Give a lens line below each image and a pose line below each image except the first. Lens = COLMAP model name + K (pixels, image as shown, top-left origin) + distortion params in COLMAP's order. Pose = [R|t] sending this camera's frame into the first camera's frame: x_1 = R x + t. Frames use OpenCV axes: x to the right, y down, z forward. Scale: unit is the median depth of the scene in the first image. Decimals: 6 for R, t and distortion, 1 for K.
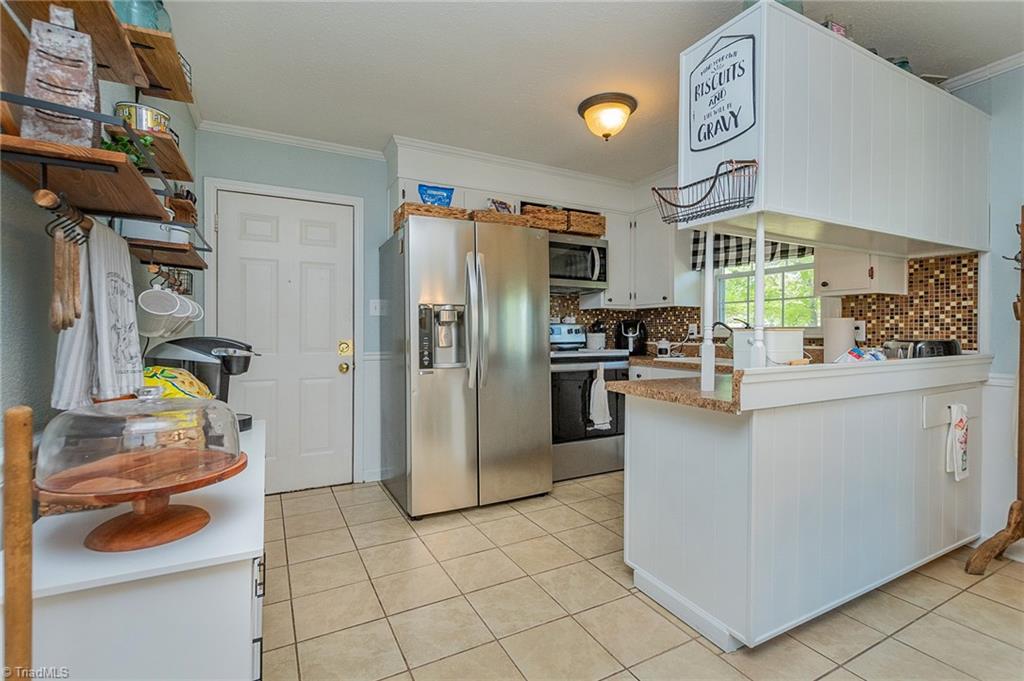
lens RADIAL K [[447.4, 0, 504.8], [0, 447.4, 334.3], [0, 0, 1]] dist [0.002749, -0.000173]
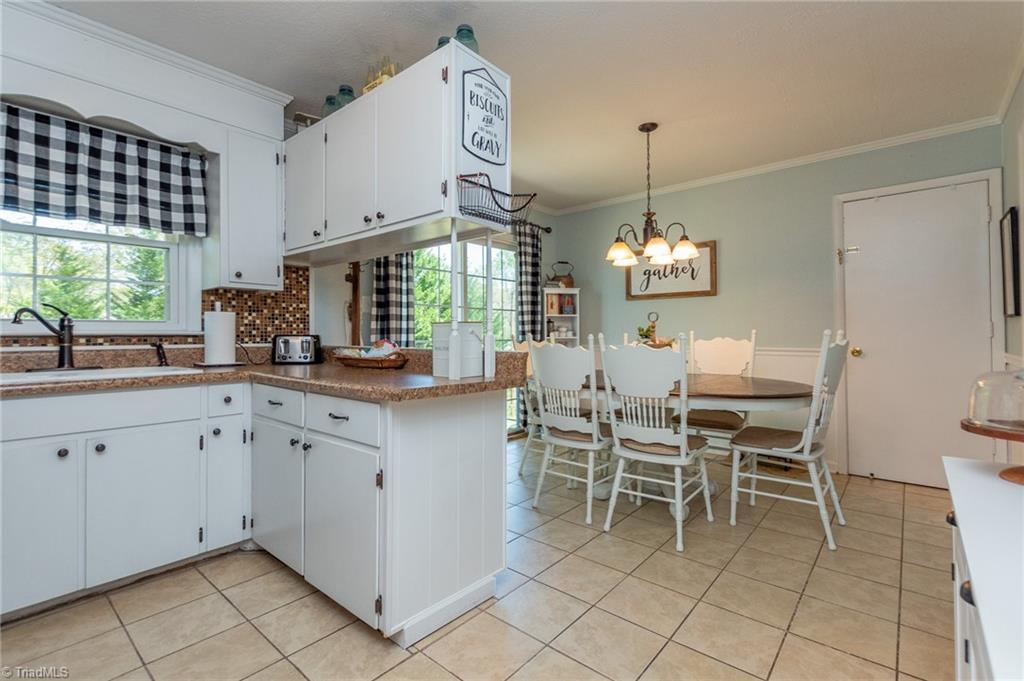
lens RADIAL K [[475.9, 0, 539.8], [0, 475.9, 332.5], [0, 0, 1]] dist [0.008126, -0.003335]
pose [[-0.408587, 0.004528, 0.912708, -0.410116], [0.008870, 0.999960, -0.000991, 0.011693], [-0.912676, 0.007691, -0.408611, 0.814855]]
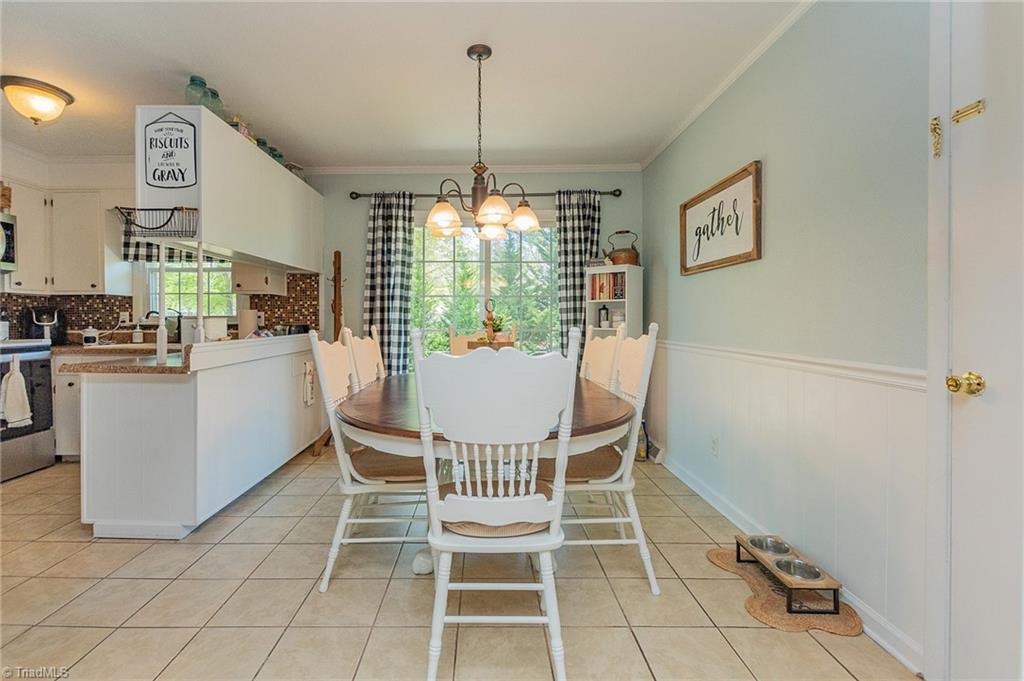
lens RADIAL K [[475.9, 0, 465.9], [0, 475.9, 326.3], [0, 0, 1]] dist [0.008126, -0.003335]
pose [[0.485109, -0.013048, 0.874356, -0.234395], [0.005457, 0.999914, 0.011894, 0.001380], [-0.874436, -0.000998, 0.485139, -0.328136]]
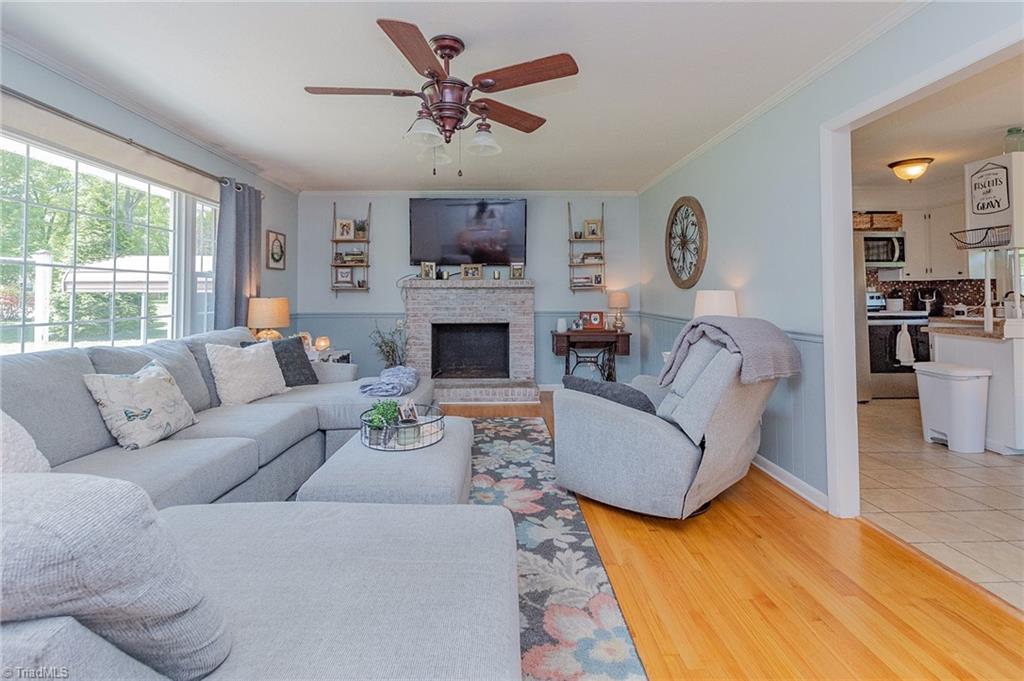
lens RADIAL K [[475.9, 0, 515.9], [0, 475.9, 282.3], [0, 0, 1]] dist [0.008126, -0.003335]
pose [[0.916814, -0.017442, -0.398933, -0.401181], [0.006457, 0.999563, -0.028863, -0.028195], [0.399262, 0.023886, 0.916526, -1.158205]]
